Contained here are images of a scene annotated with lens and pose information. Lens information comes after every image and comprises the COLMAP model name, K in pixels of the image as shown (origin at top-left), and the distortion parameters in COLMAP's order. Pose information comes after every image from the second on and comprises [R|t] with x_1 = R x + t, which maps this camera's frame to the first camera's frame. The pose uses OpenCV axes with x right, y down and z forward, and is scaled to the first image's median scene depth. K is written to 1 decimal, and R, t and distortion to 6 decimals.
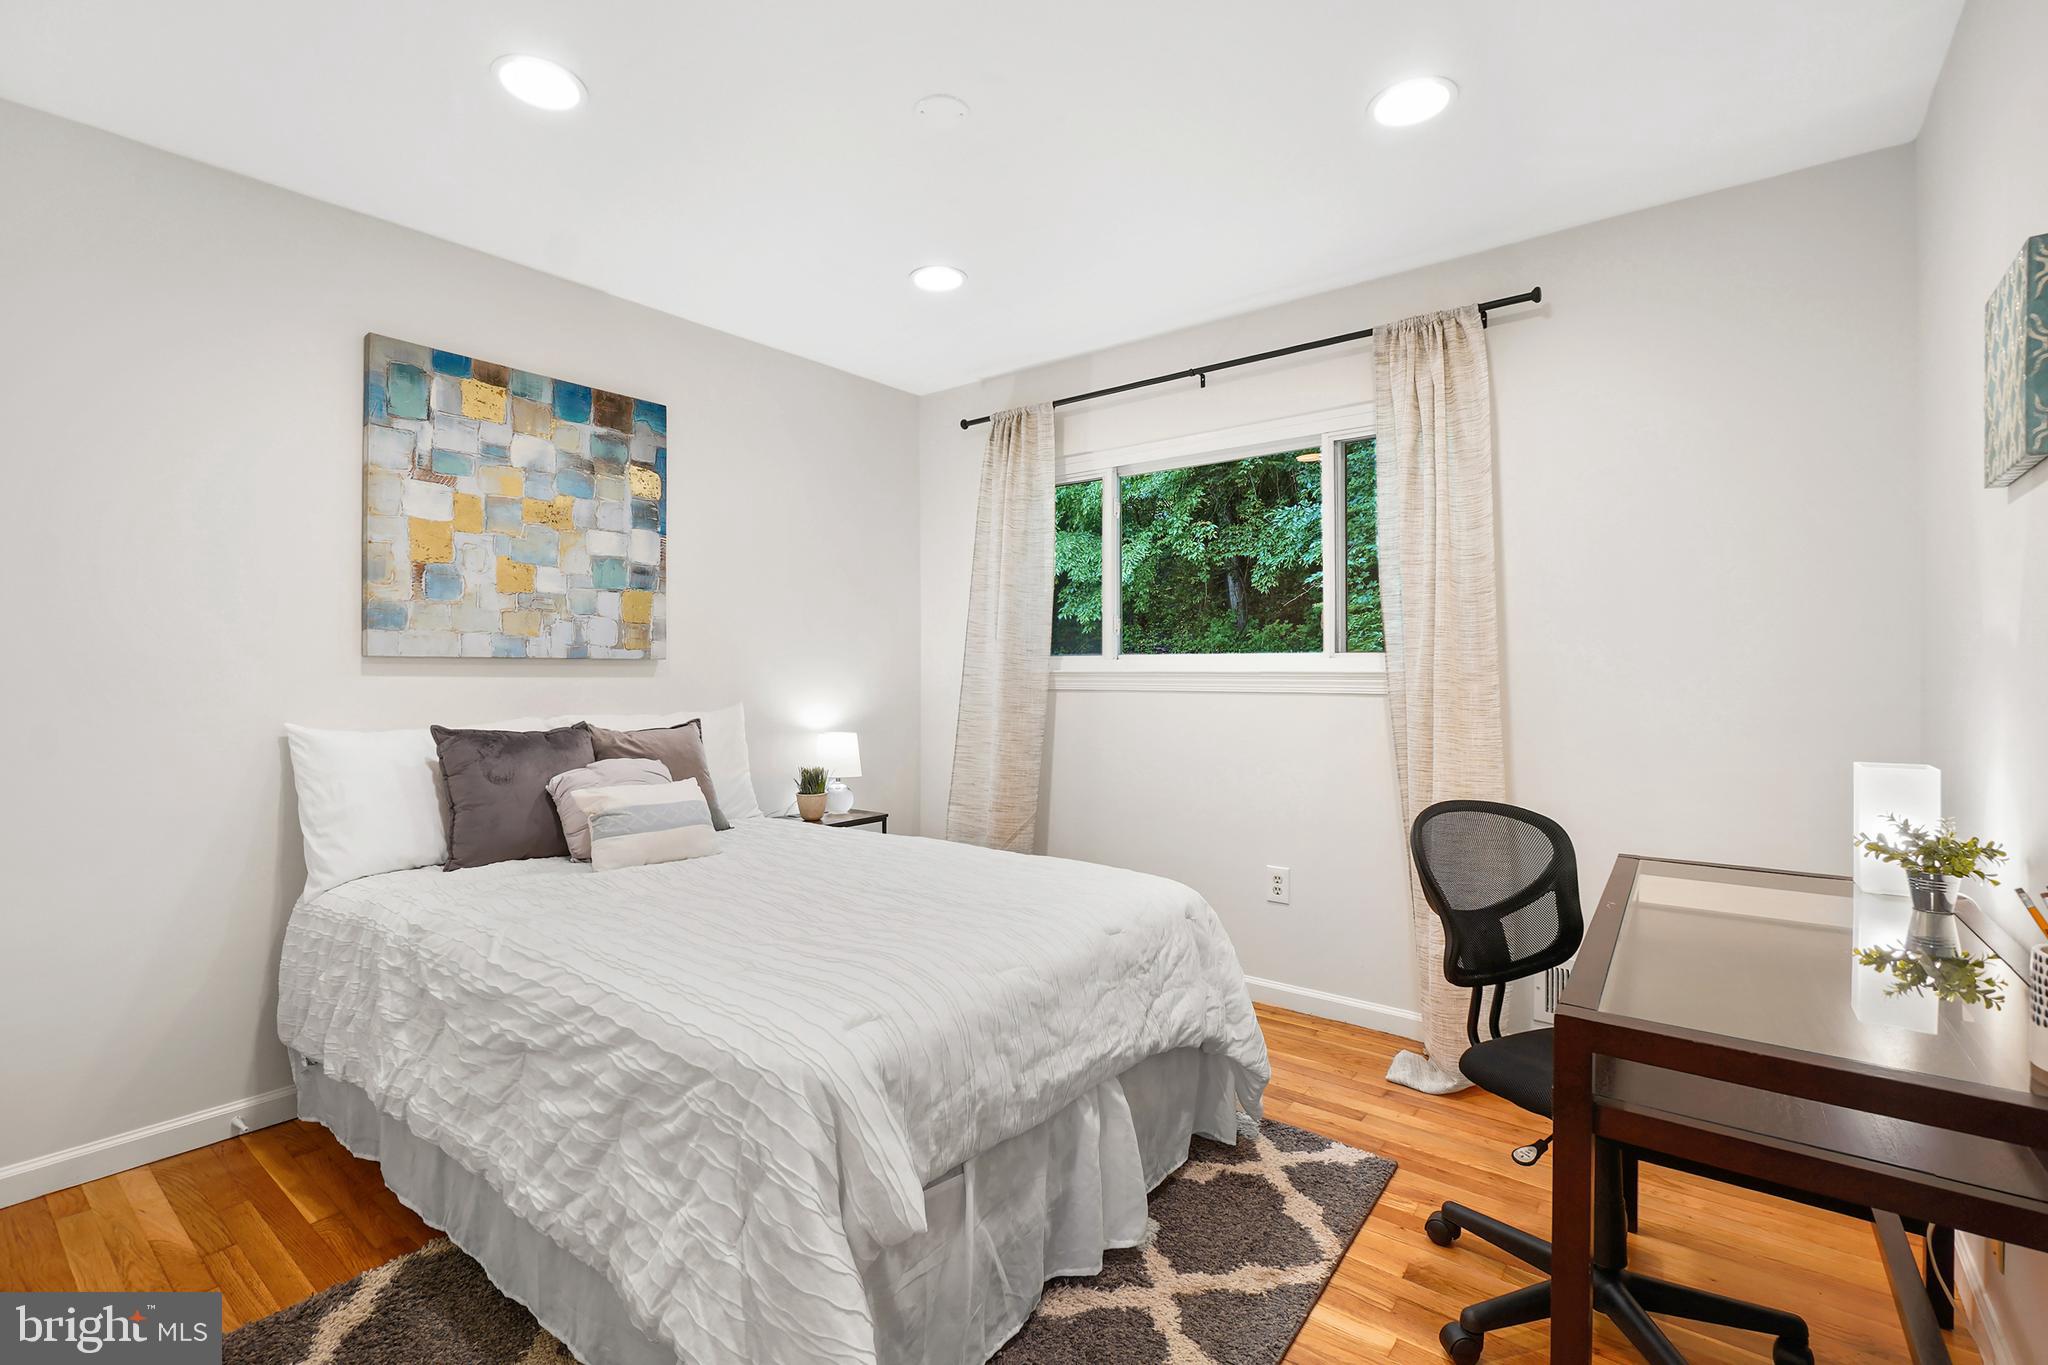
lens RADIAL K [[900.6, 0, 1018.1], [0, 900.6, 678.0], [0, 0, 1]] dist [-0.001175, -0.000459]
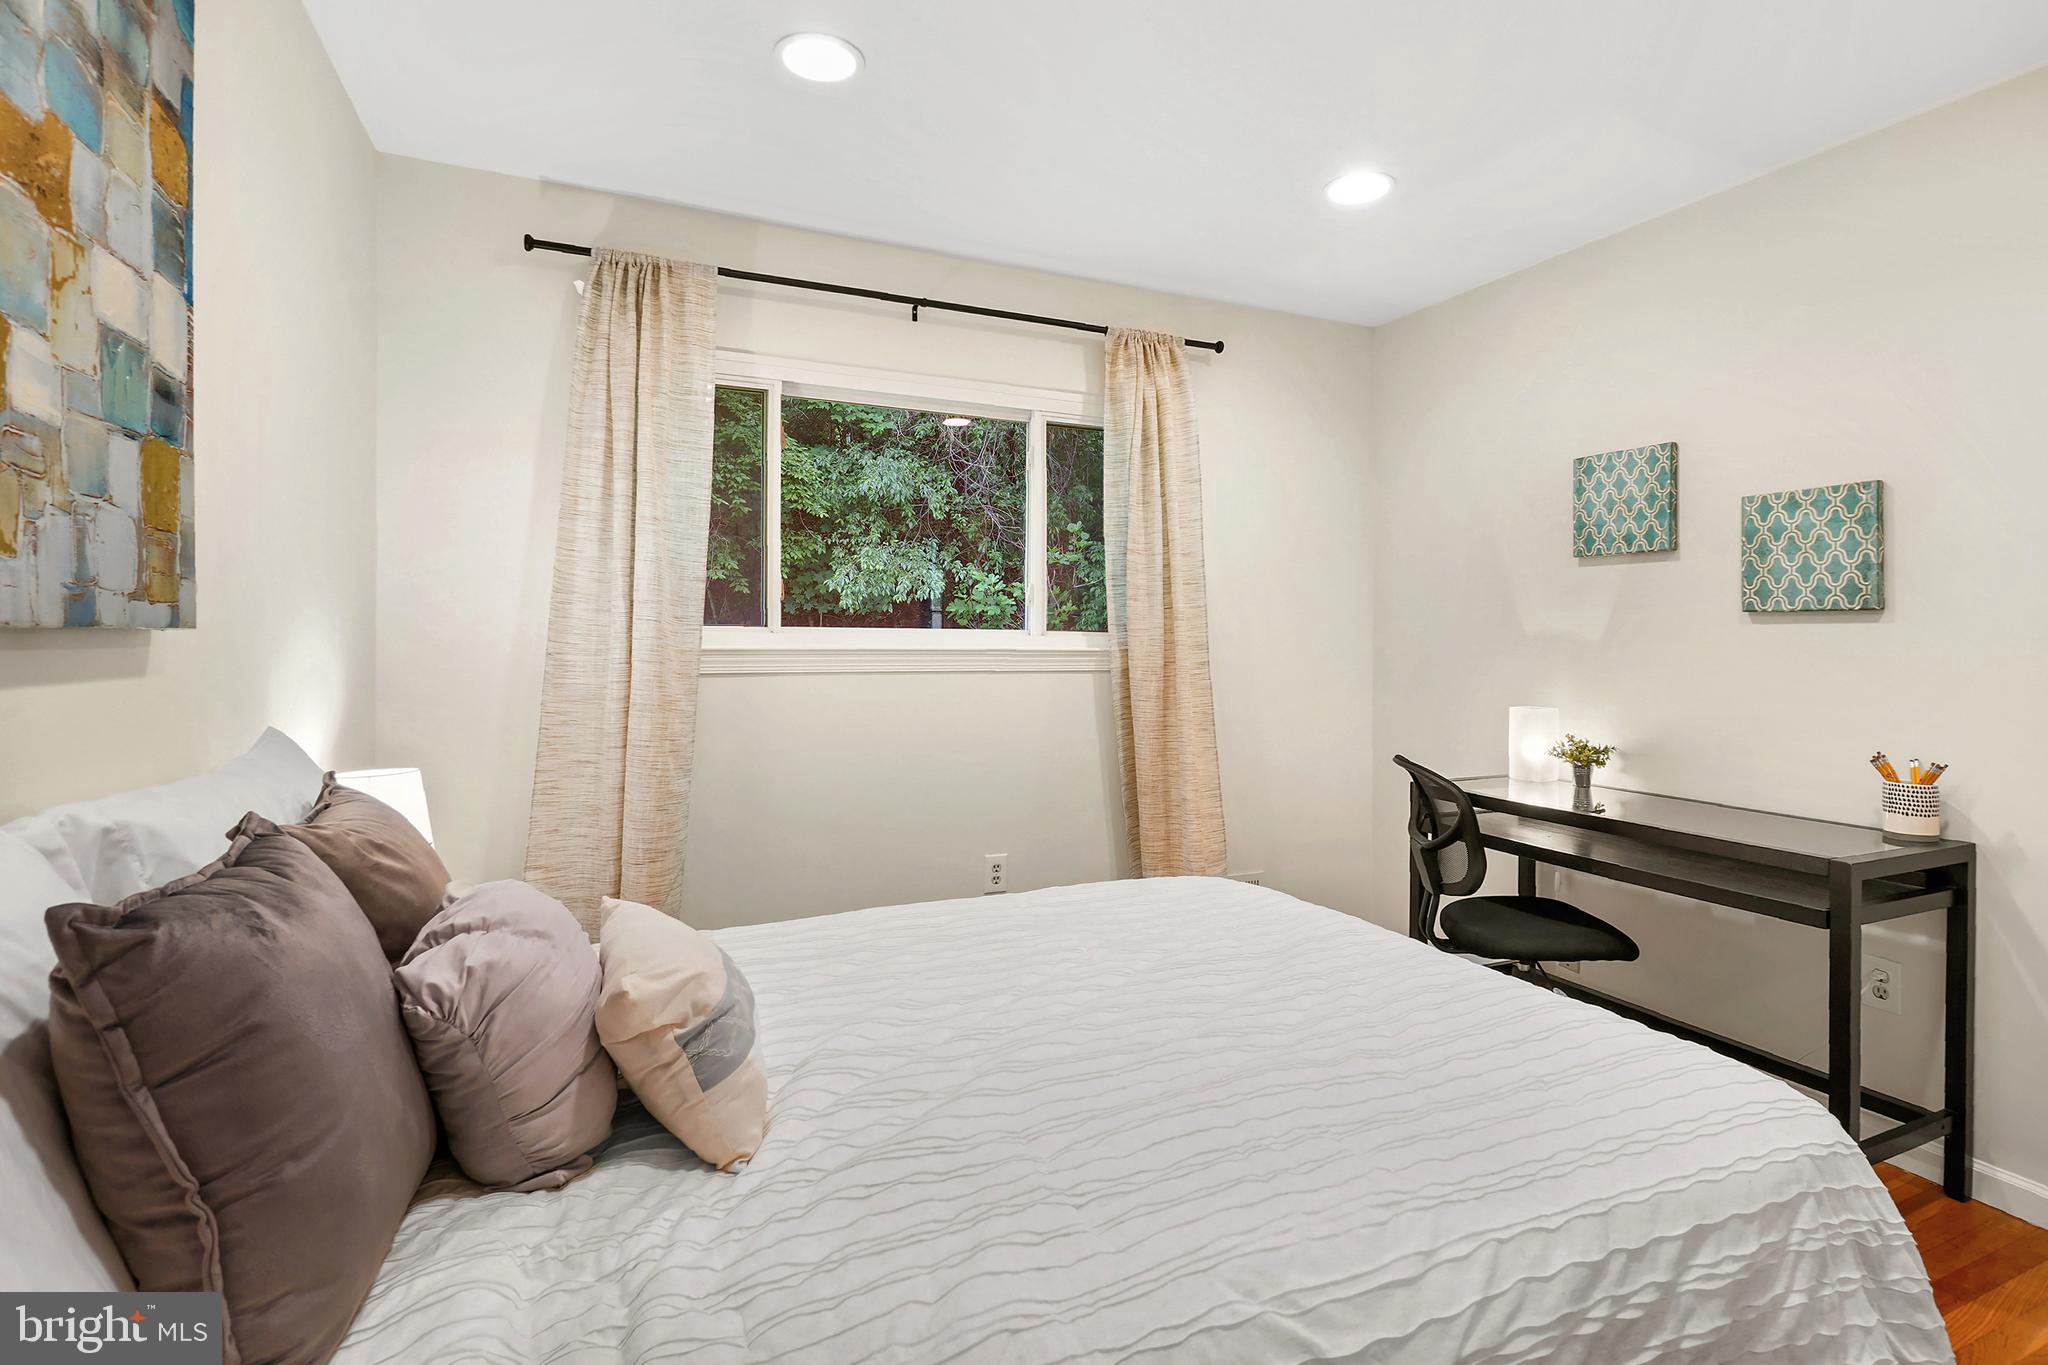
lens RADIAL K [[946.1, 0, 1028.6], [0, 946.1, 643.1], [0, 0, 1]] dist [0.000639, -0.000264]
pose [[0.483766, -0.001240, 0.875196, -0.588803], [-0.004388, 0.999983, 0.003843, -0.018396], [-0.875186, -0.005700, 0.483752, 0.504178]]
